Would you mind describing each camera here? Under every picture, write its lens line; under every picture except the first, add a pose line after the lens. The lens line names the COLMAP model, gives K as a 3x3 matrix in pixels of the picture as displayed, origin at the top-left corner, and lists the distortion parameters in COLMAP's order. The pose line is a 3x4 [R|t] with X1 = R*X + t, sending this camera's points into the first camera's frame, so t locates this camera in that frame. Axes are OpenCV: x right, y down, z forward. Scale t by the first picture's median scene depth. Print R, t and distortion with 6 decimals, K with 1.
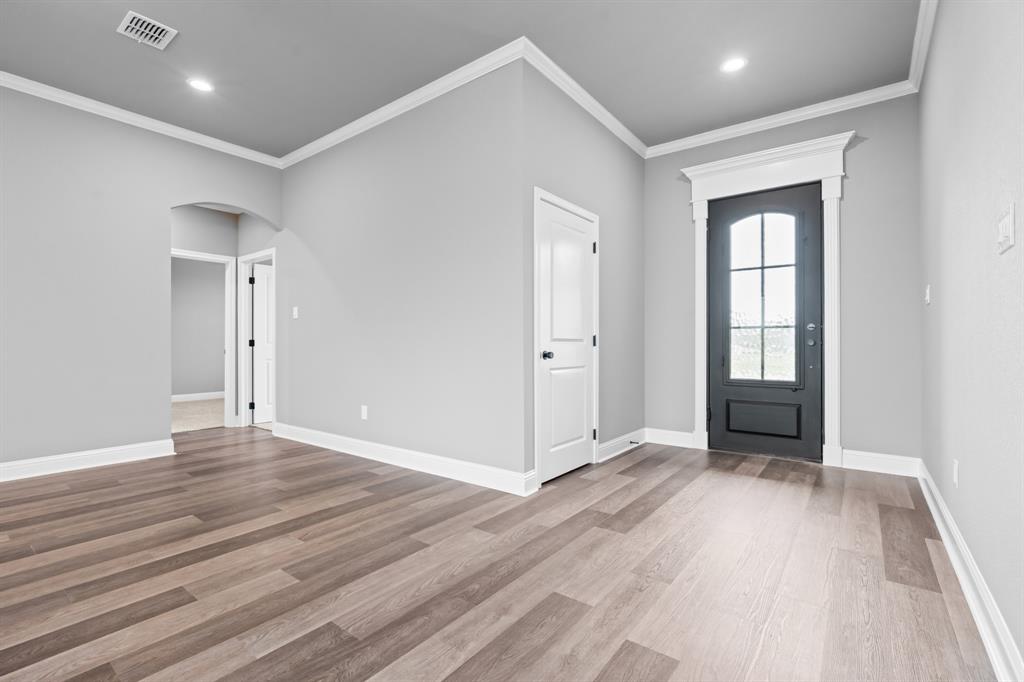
lens RADIAL K [[469.0, 0, 508.0], [0, 469.0, 344.6], [0, 0, 1]] dist [-0.001877, 0.001500]
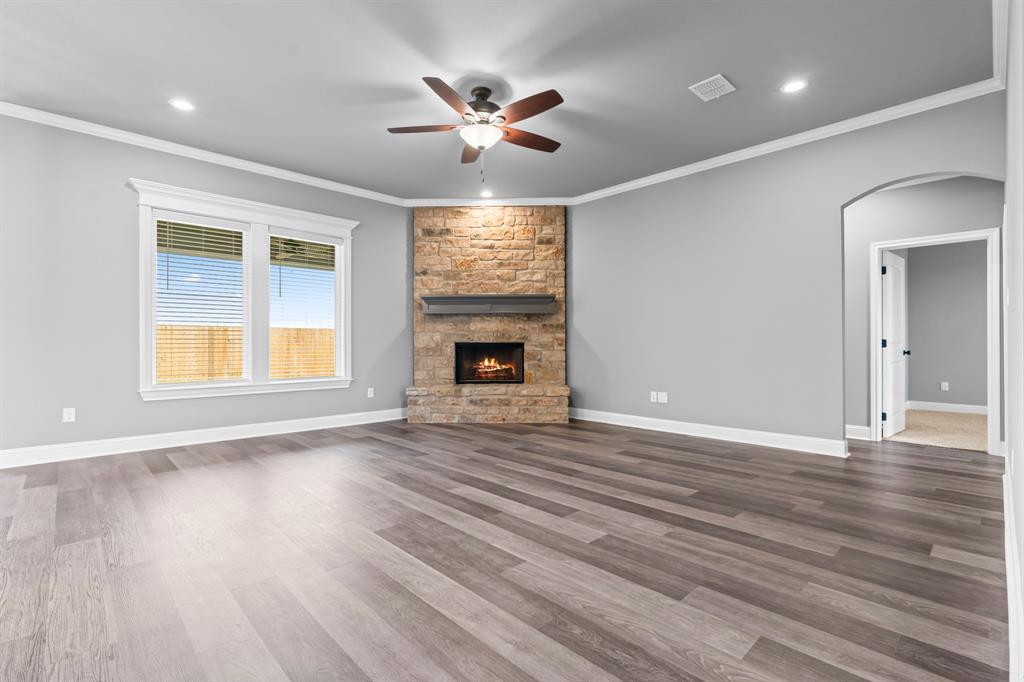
lens RADIAL K [[469.0, 0, 511.6], [0, 469.0, 344.0], [0, 0, 1]] dist [-0.001877, 0.001500]
pose [[-0.151846, -0.001371, -0.988403, 0.619904], [0.000601, 0.999999, -0.001480, -0.002633], [0.988404, -0.000818, -0.151845, 0.793934]]
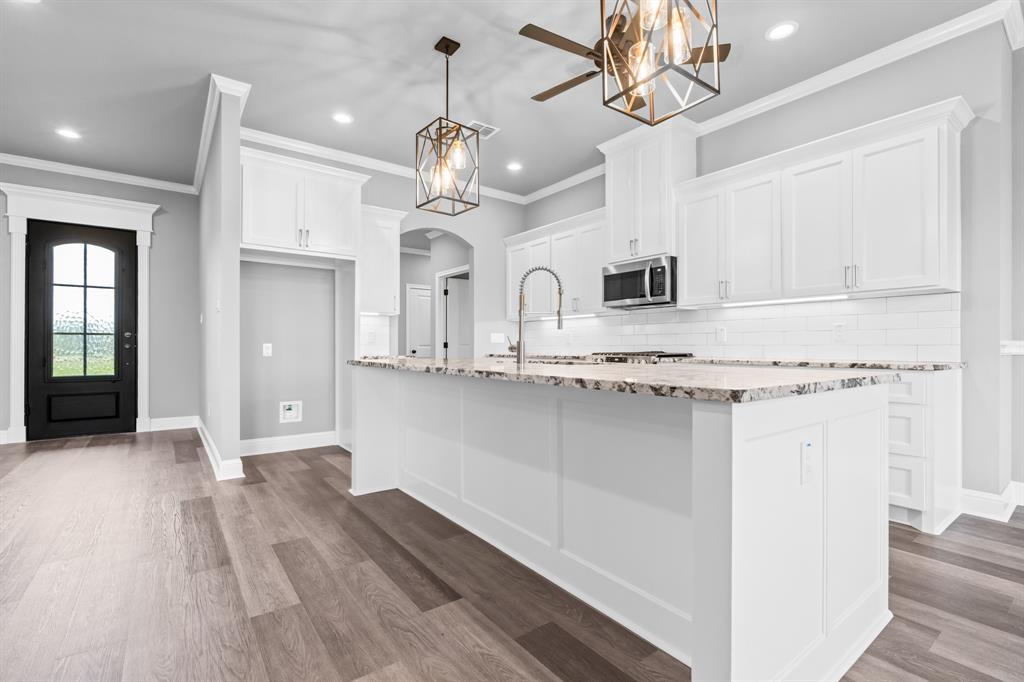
lens RADIAL K [[469.0, 0, 512.8], [0, 469.0, 340.9], [0, 0, 1]] dist [-0.001877, 0.001500]
pose [[0.277985, 0.011172, 0.960520, -0.767175], [0.002963, 0.999918, -0.012488, 0.001494], [-0.960581, 0.006318, 0.277929, -0.999597]]
